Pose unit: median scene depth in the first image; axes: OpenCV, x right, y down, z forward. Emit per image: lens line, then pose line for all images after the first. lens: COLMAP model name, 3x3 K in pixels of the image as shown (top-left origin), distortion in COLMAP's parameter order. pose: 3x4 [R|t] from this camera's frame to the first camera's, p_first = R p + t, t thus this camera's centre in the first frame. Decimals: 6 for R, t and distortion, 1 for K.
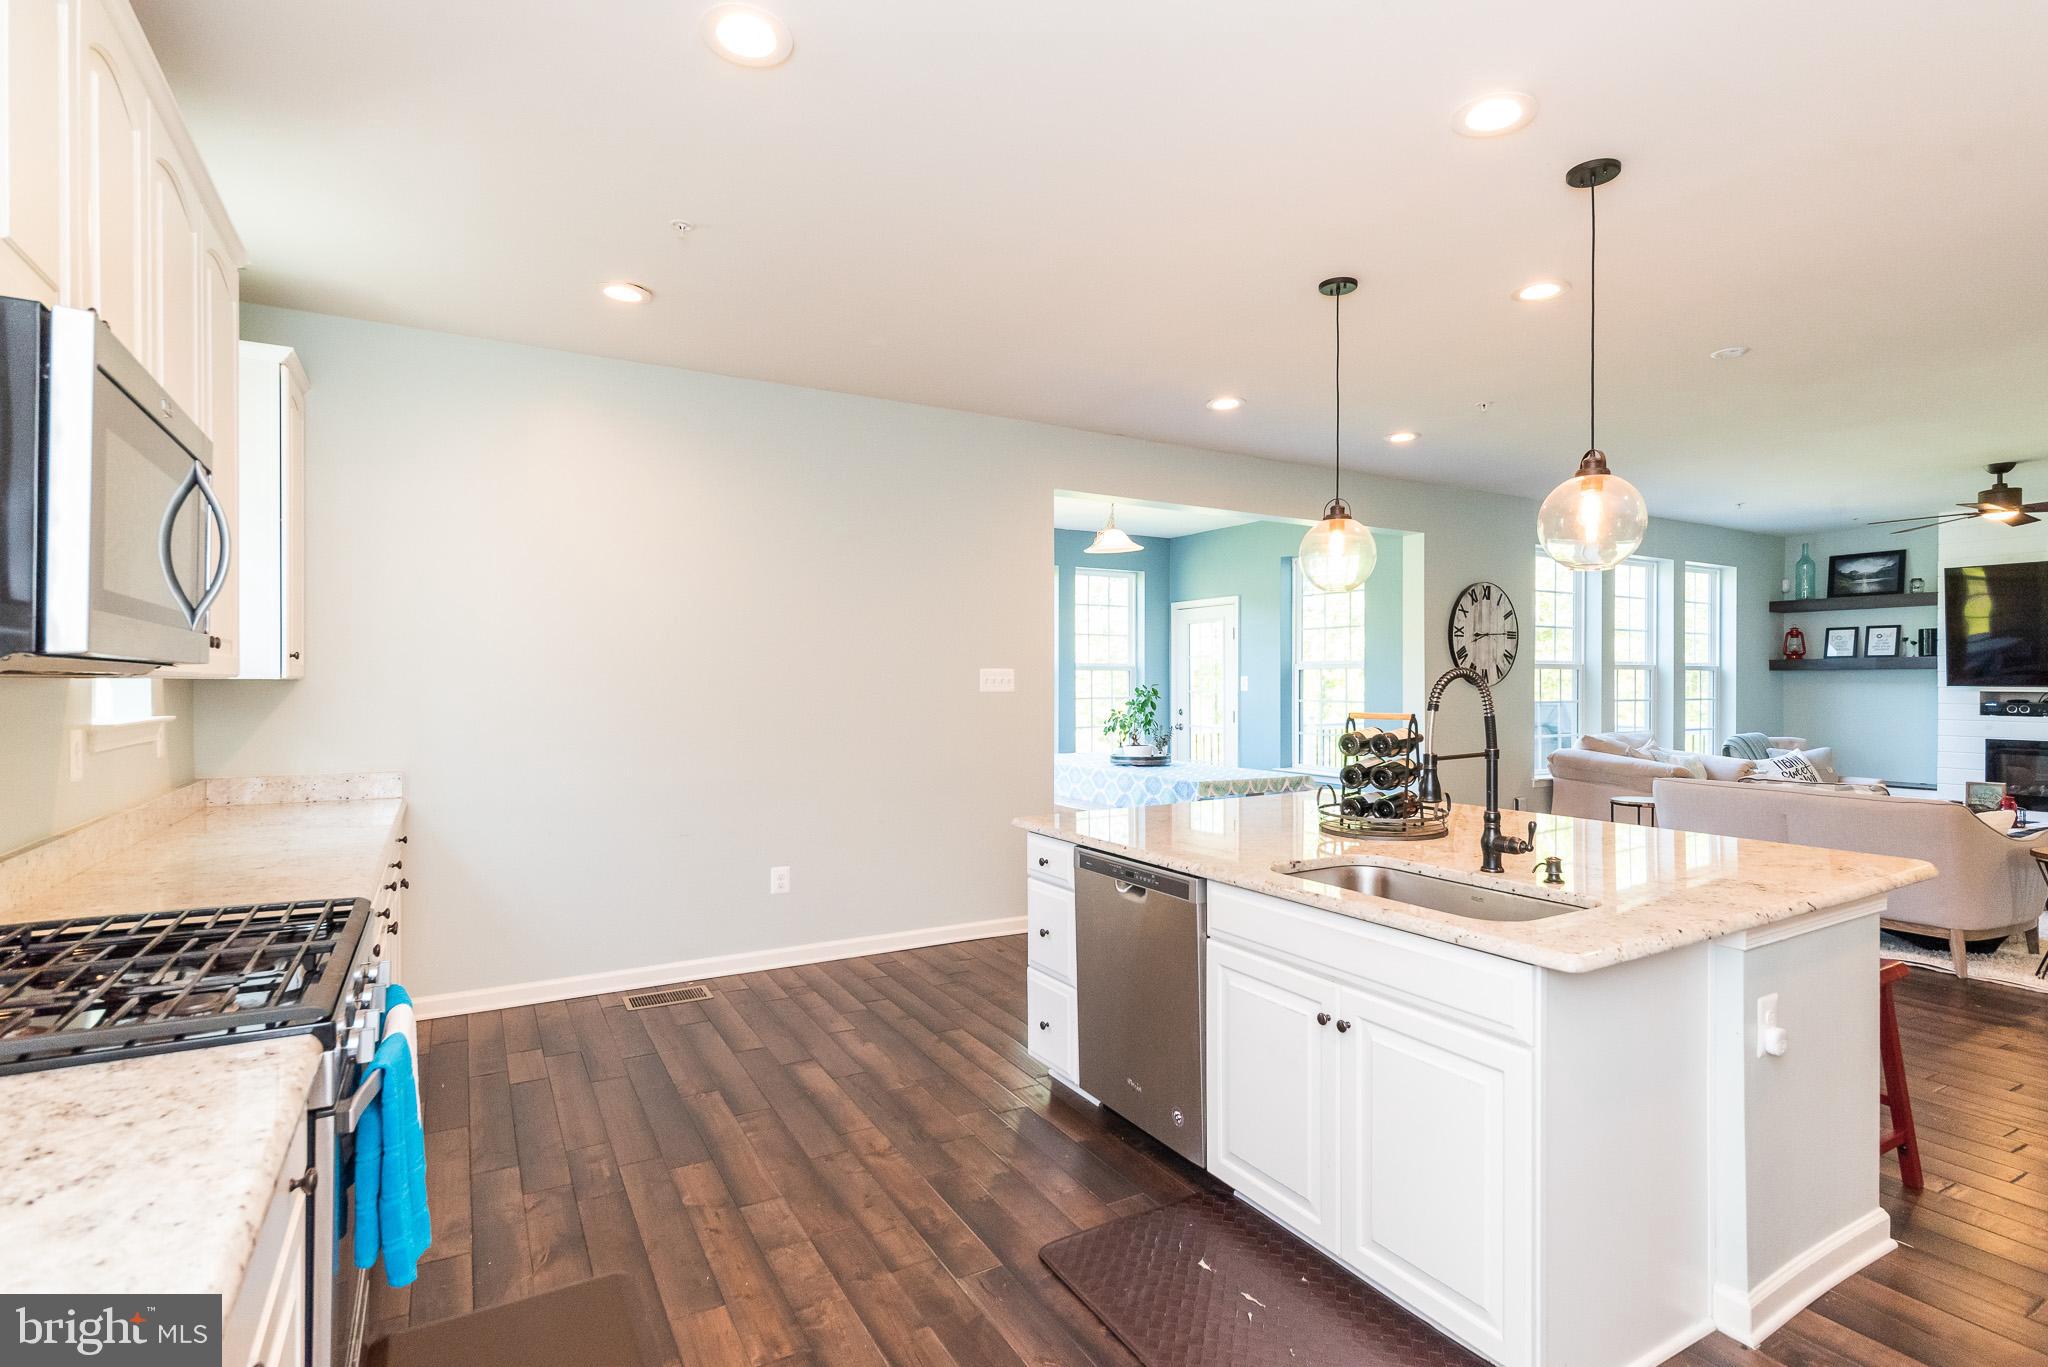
lens RADIAL K [[1010.0, 0, 1021.0], [0, 1010.0, 693.0], [0, 0, 1]] dist [0.002383, 0.001060]
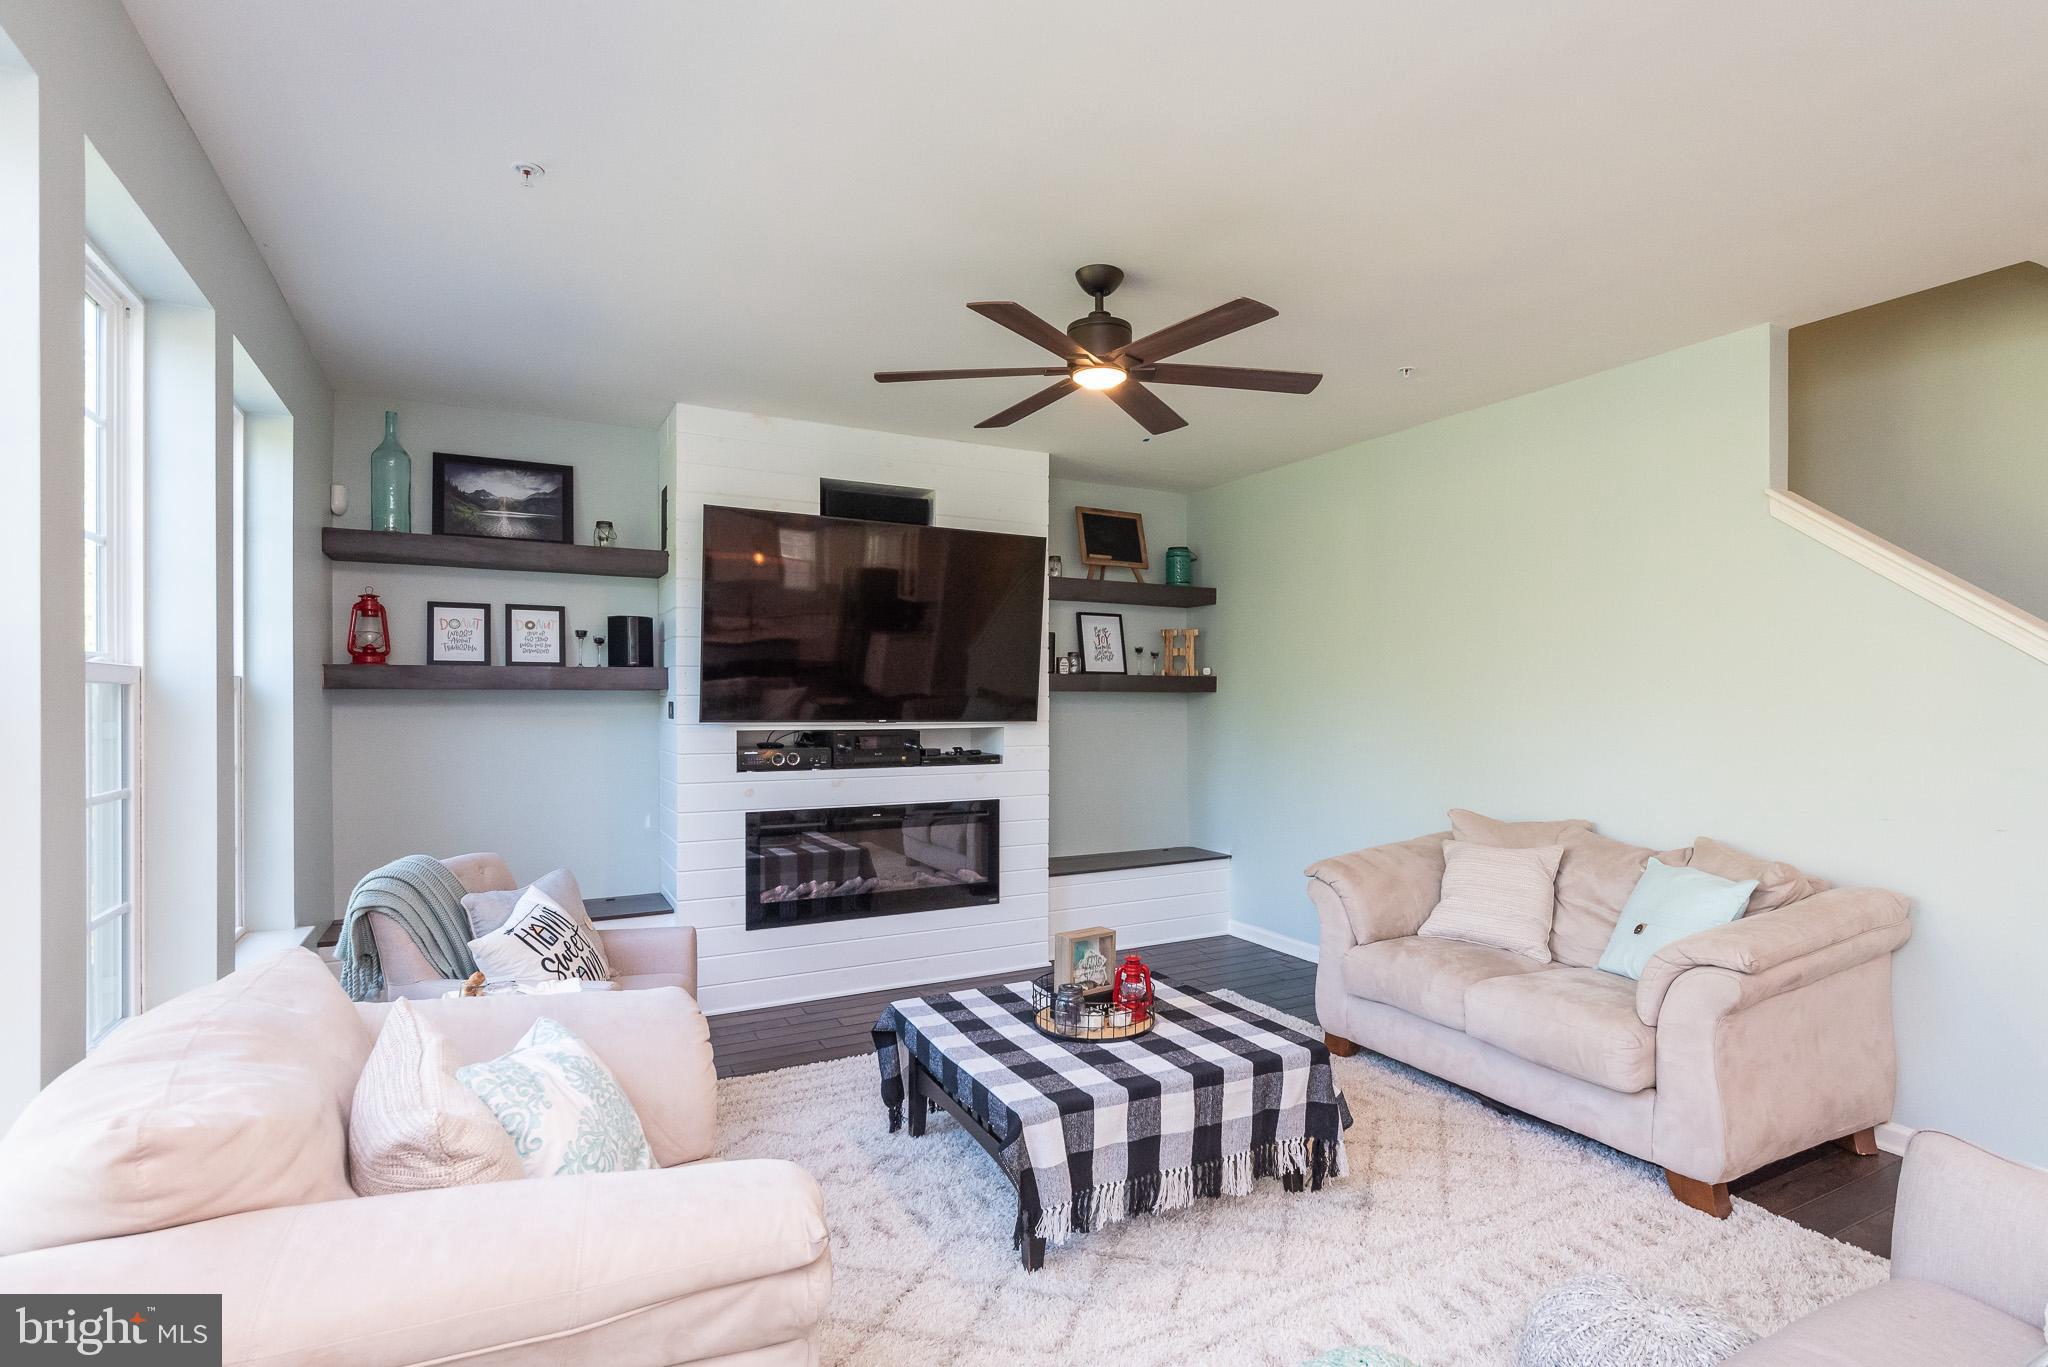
lens RADIAL K [[983.5, 0, 1026.6], [0, 983.5, 692.9], [0, 0, 1]] dist [-0.000649, 0.000060]
pose [[0.025226, 0.004948, 0.999670, 0.353316], [0.011548, 0.999920, -0.005240, -0.016143], [-0.999615, 0.011677, 0.025167, 0.732709]]
